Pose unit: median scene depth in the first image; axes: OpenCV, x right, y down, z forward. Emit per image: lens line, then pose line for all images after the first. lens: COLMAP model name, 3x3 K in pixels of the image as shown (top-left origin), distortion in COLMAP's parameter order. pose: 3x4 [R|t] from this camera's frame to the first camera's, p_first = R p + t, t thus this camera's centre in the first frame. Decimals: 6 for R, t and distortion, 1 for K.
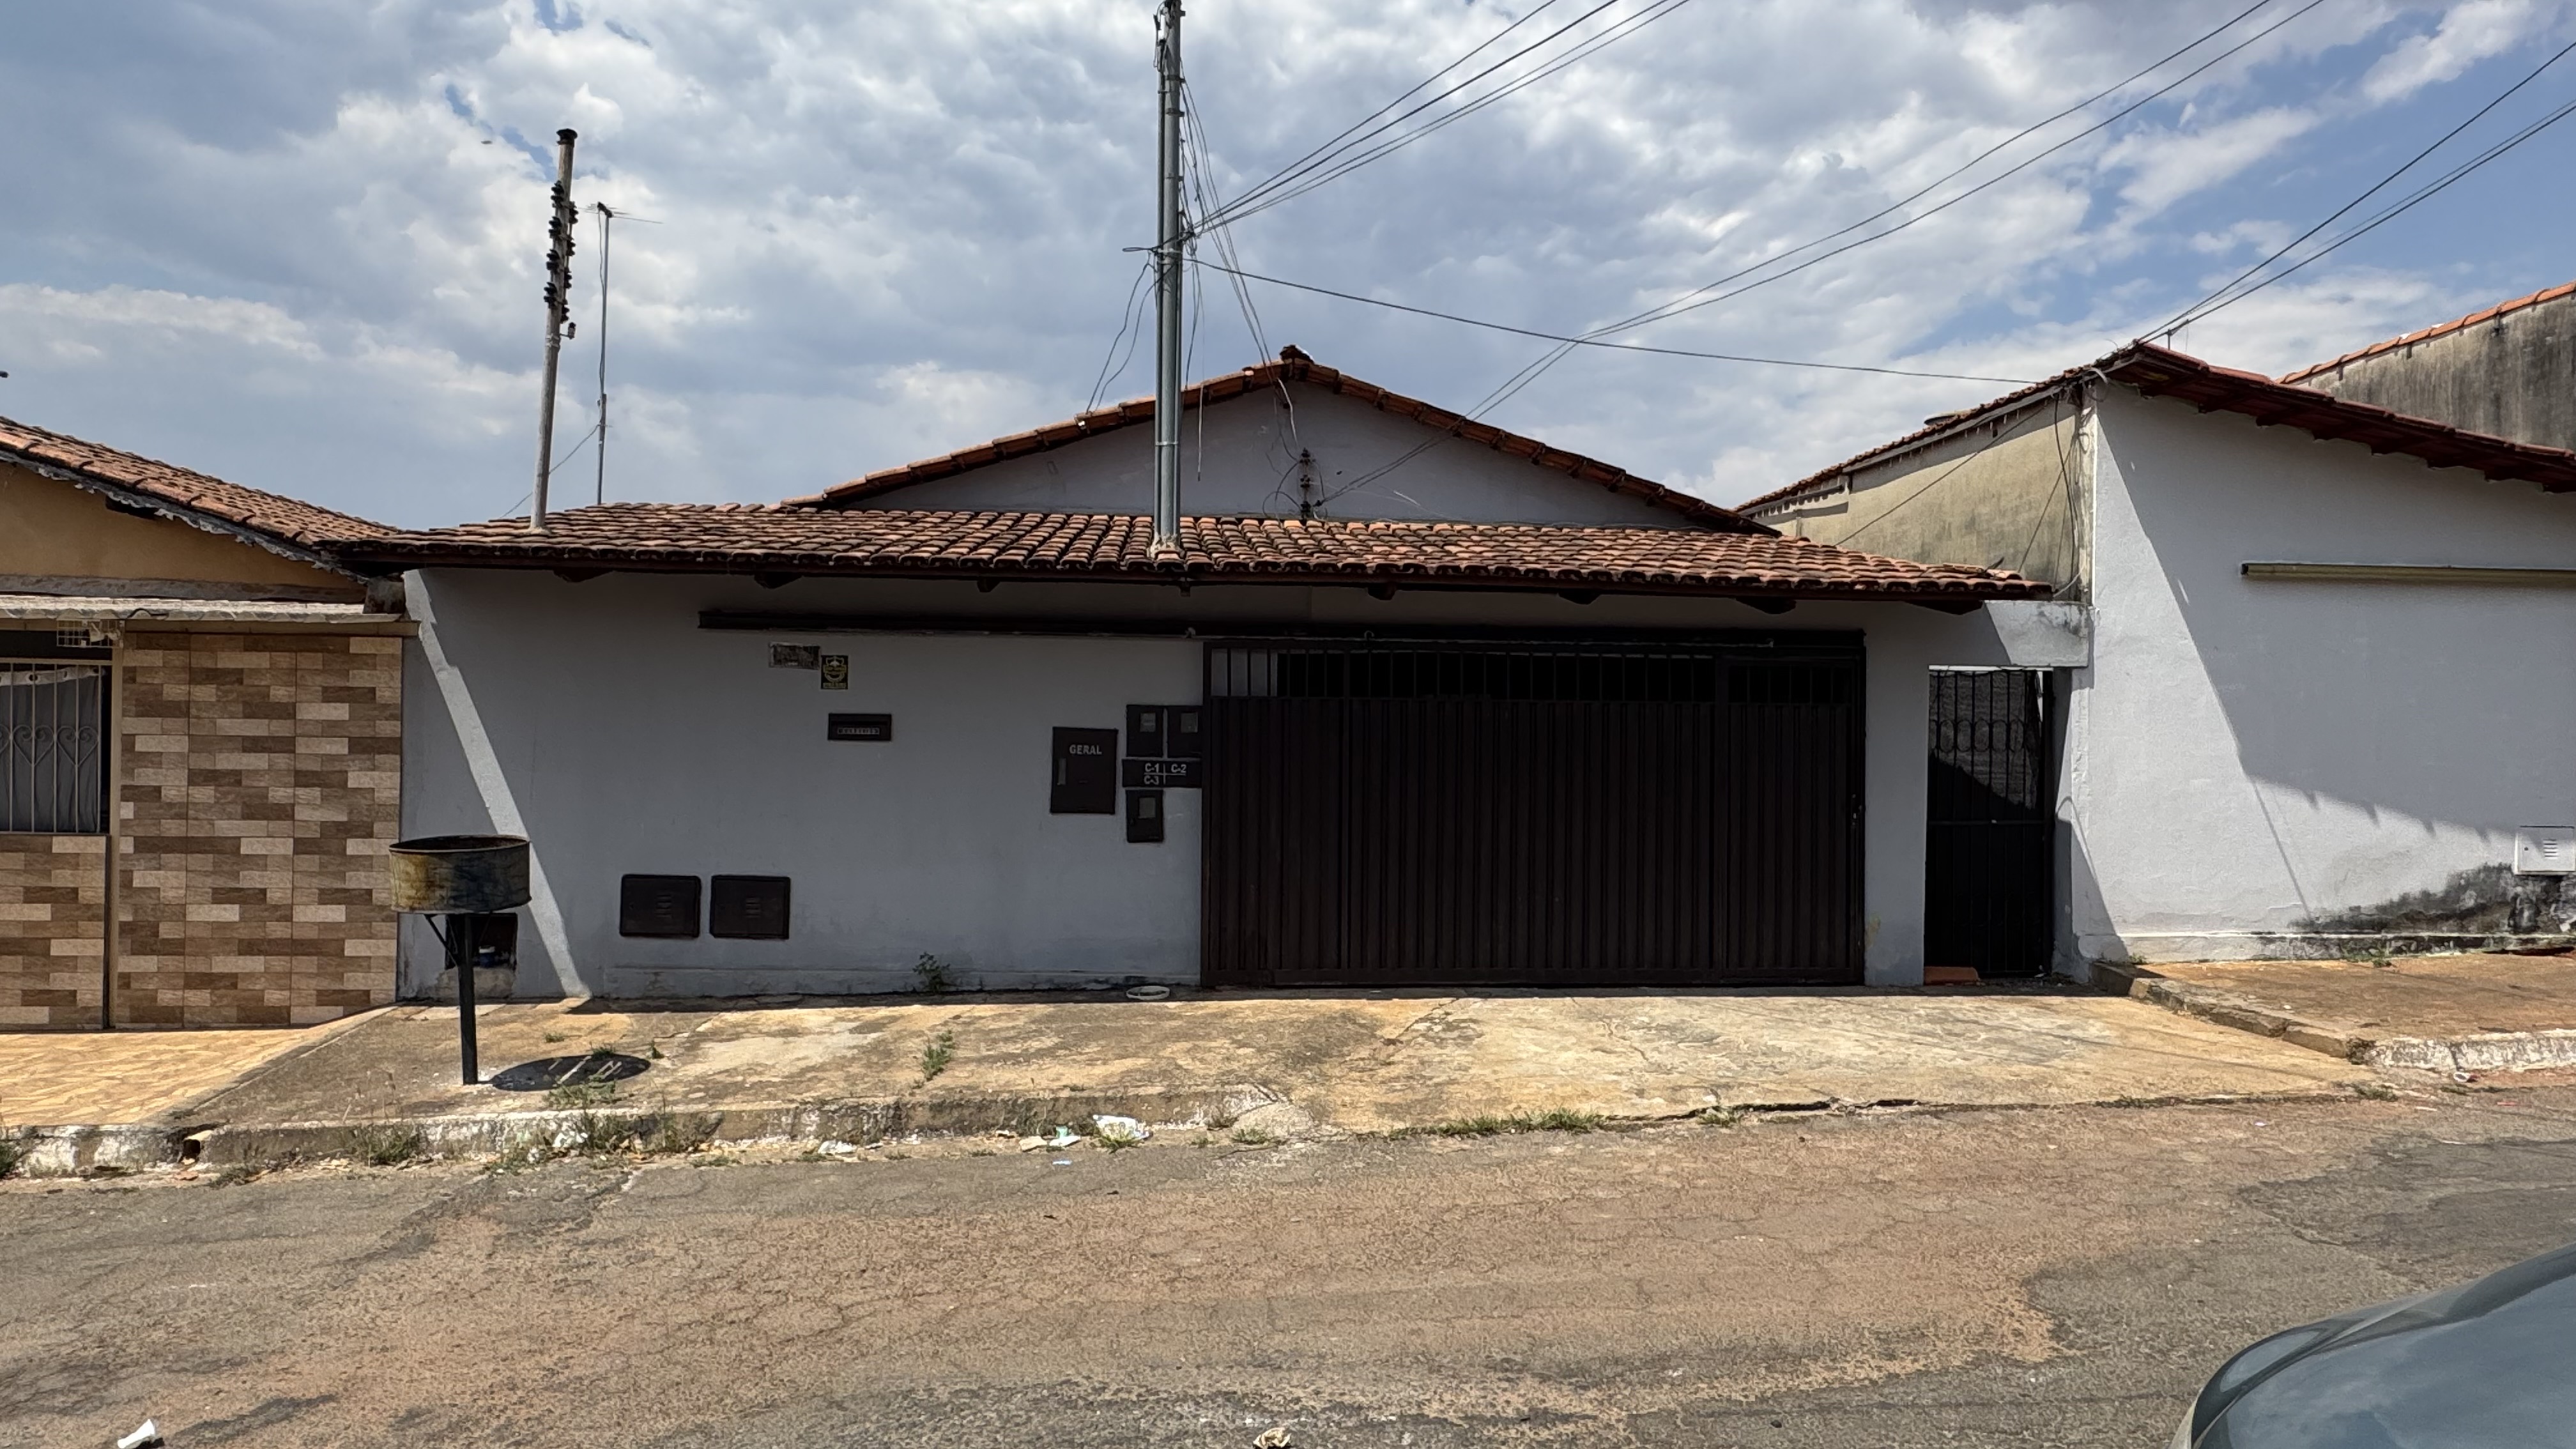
lens RADIAL K [[1476.8, 0, 1279.1], [0, 1476.8, 728.8], [0, 0, 1]] dist [-0.004071, -0.000313]
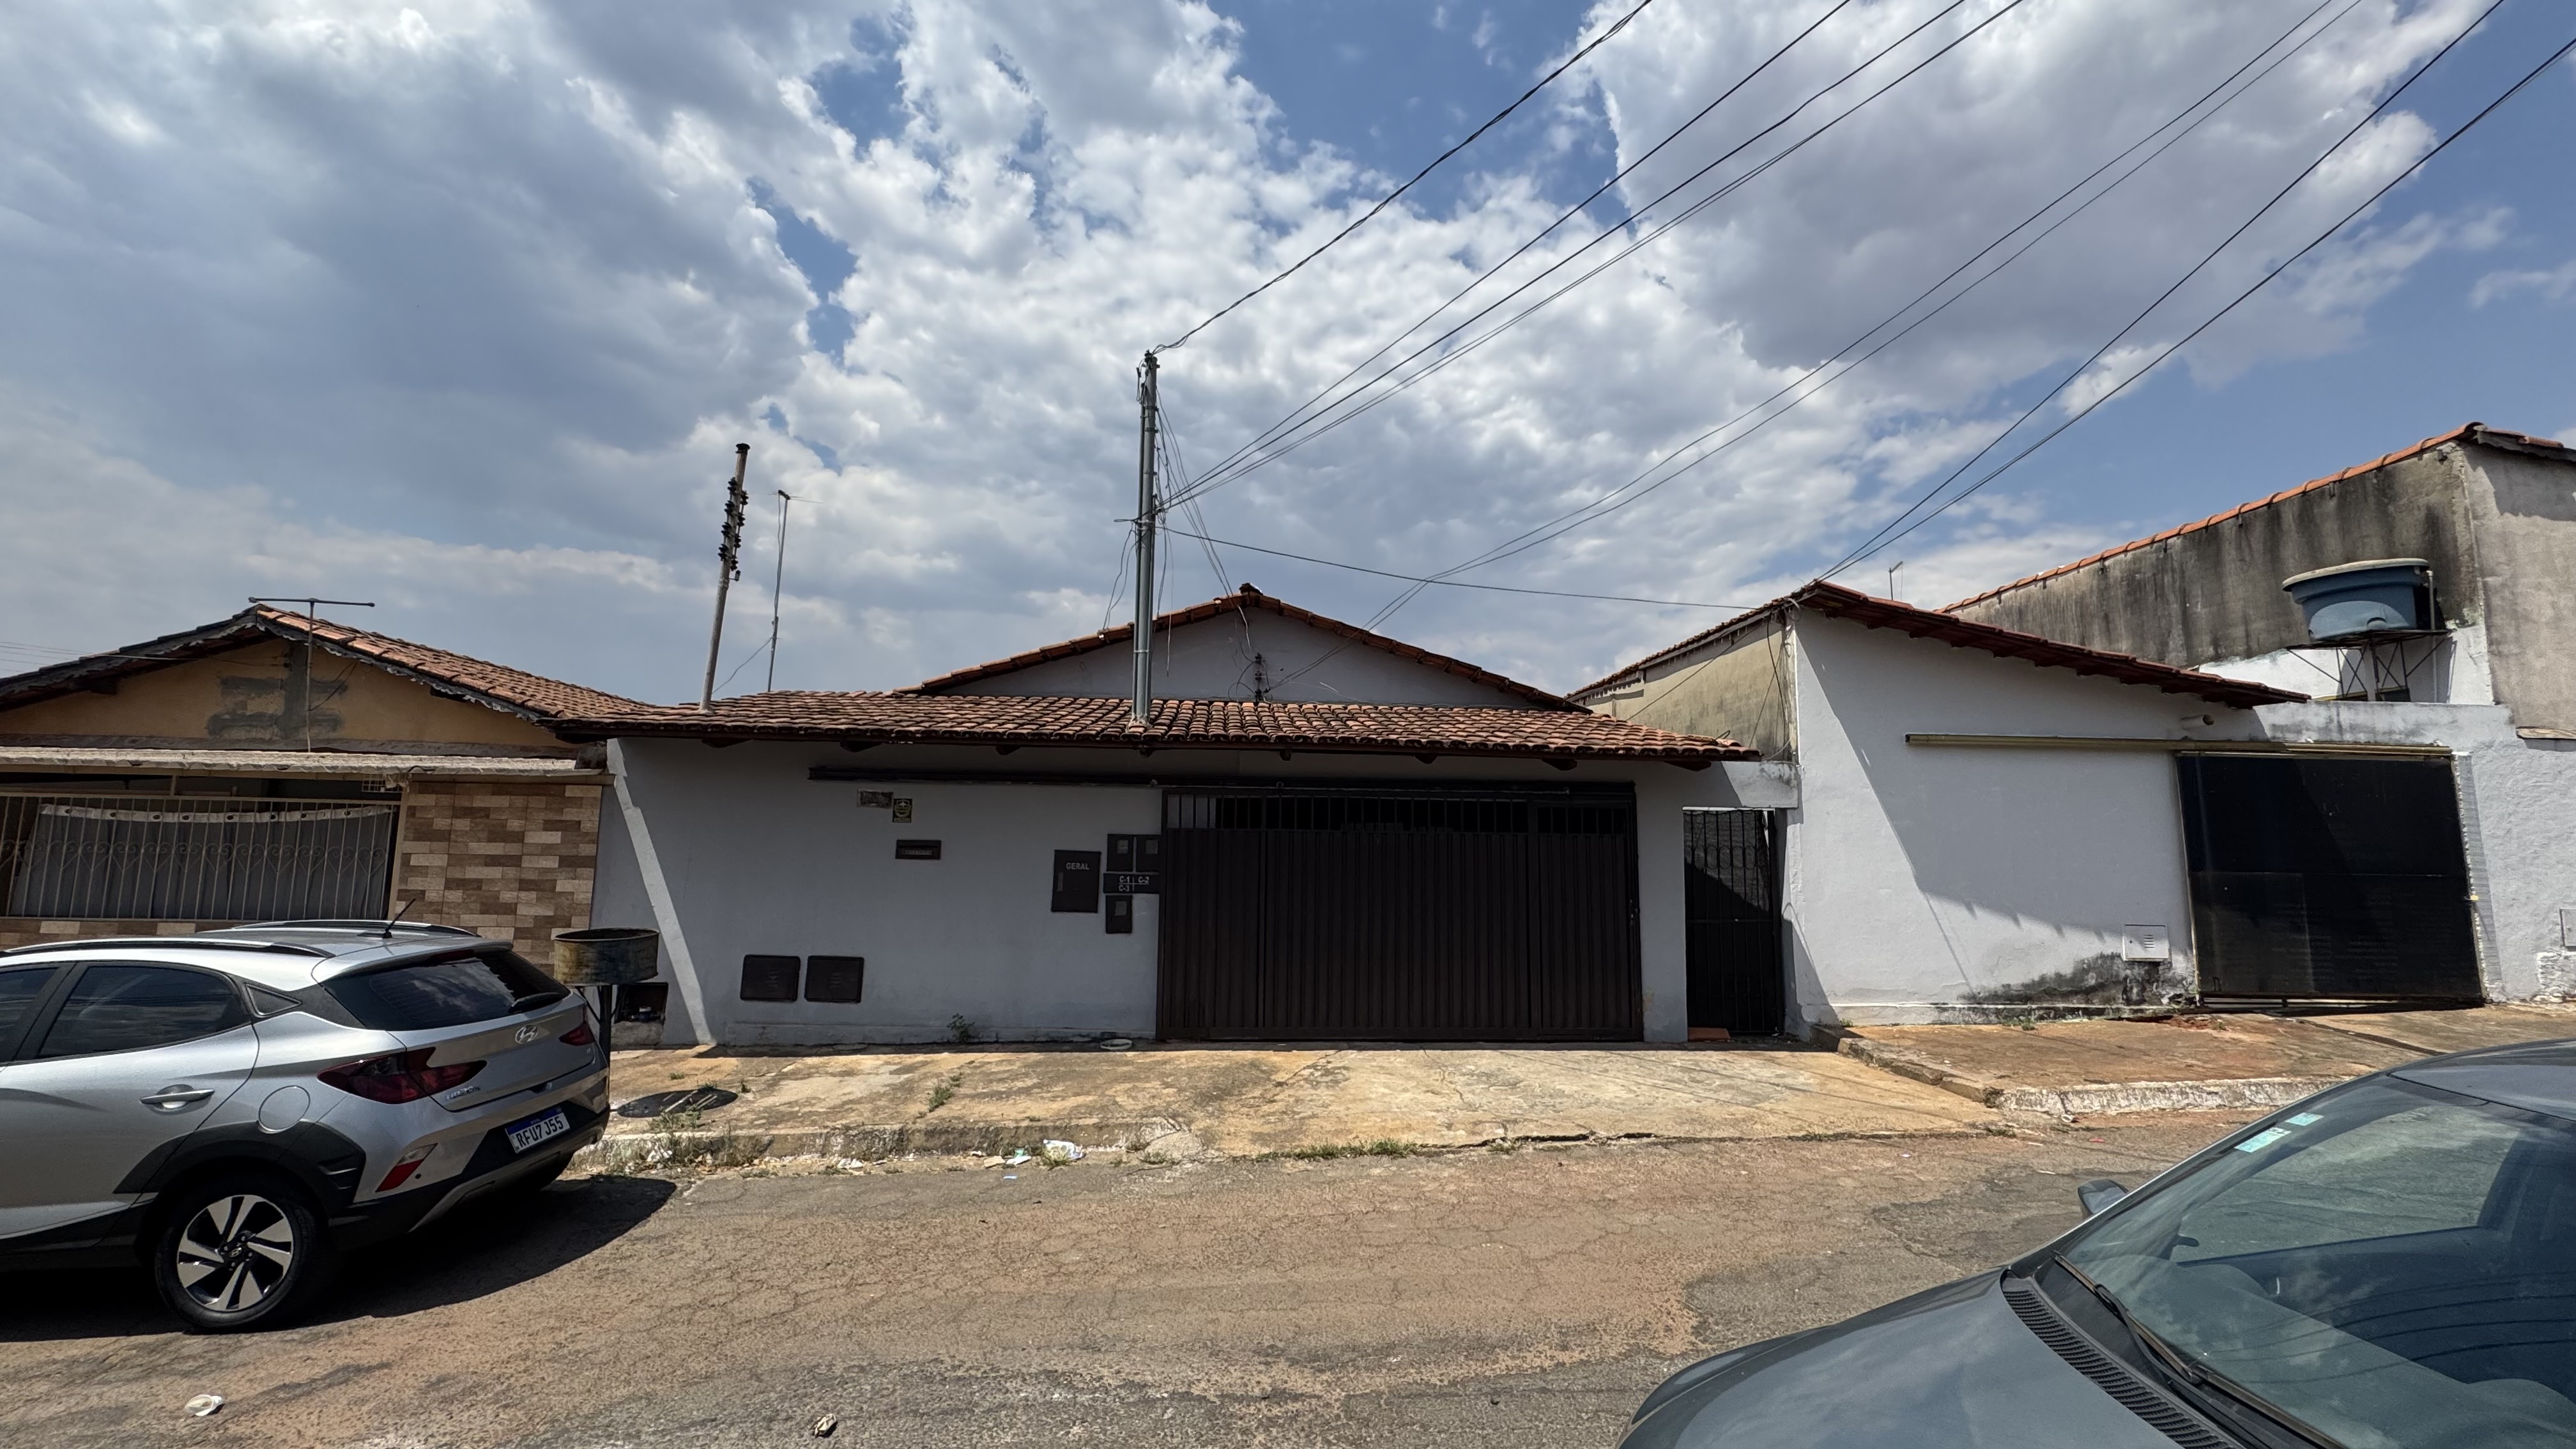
lens RADIAL K [[1030.3, 0, 1301.5], [0, 1030.3, 721.6], [0, 0, 1]] dist [-0.003052, 0.000157]
pose [[0.999795, 0.000302, -0.020252, 0.101489], [-0.002648, 0.993252, -0.115942, -0.009362], [0.020080, 0.115972, 0.993050, 0.013456]]
